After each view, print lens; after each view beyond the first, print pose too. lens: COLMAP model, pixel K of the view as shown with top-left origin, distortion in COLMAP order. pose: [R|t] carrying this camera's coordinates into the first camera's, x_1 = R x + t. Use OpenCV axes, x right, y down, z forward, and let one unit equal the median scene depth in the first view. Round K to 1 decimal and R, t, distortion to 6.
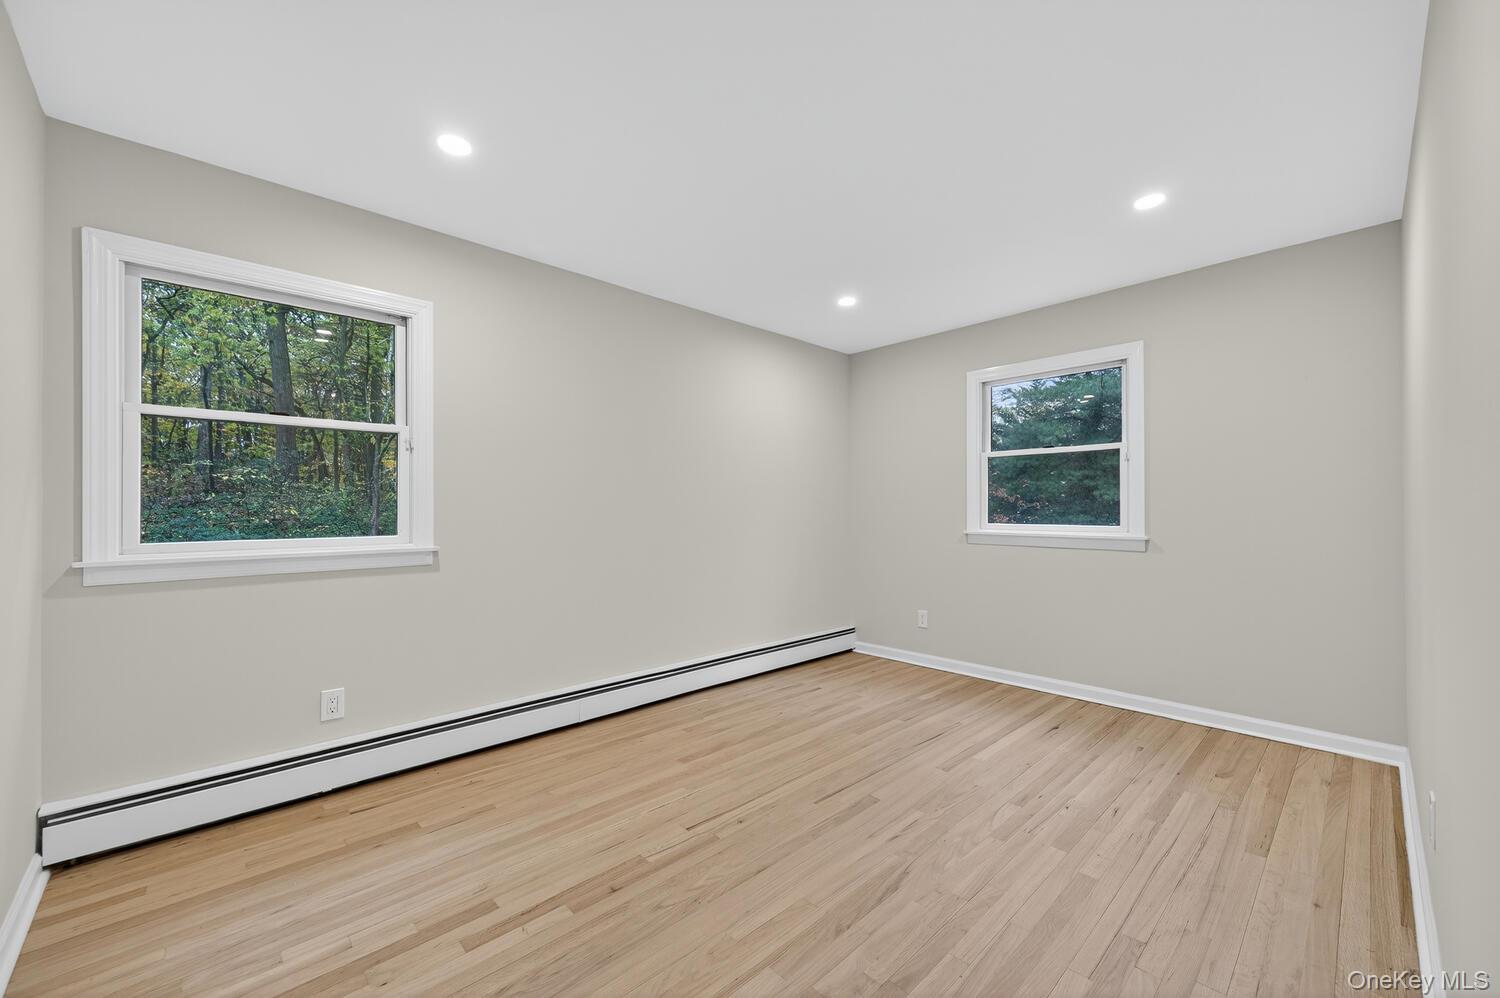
lens RADIAL K [[588.0, 0, 751.0], [0, 588.0, 510.8], [0, 0, 1]] dist [-0.001278, -0.000405]
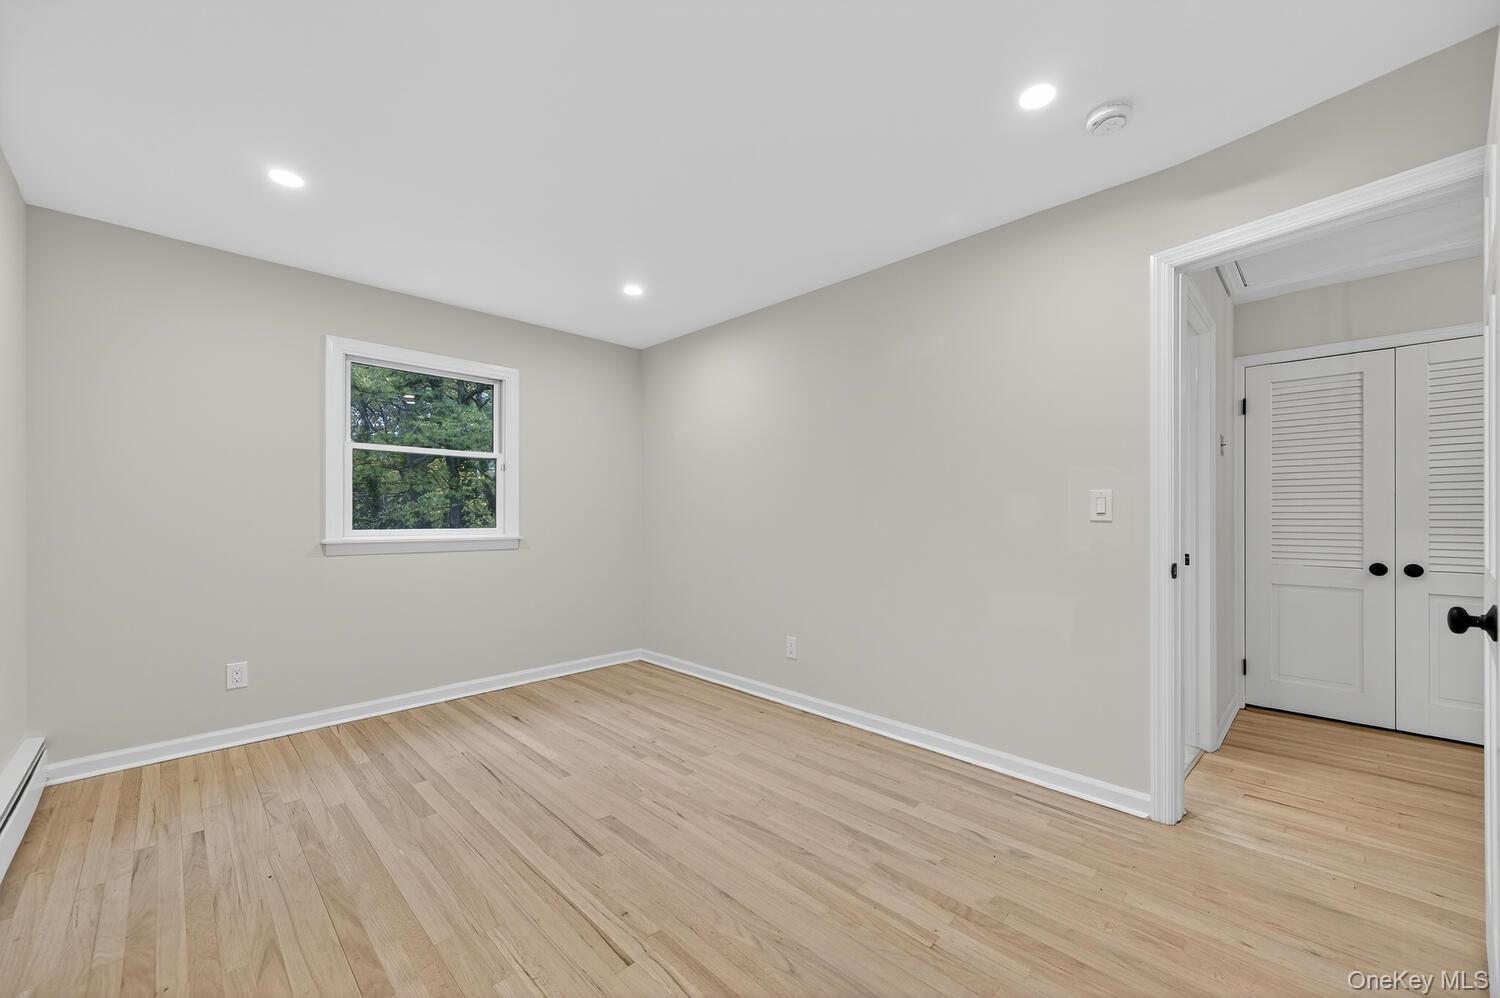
lens RADIAL K [[588.0, 0, 751.0], [0, 588.0, 510.8], [0, 0, 1]] dist [-0.001278, -0.000405]
pose [[-0.032201, 0.005765, 0.999465, -0.562731], [0.004183, 0.999975, -0.005633, -0.000187], [-0.999473, 0.003999, -0.032224, 0.597594]]
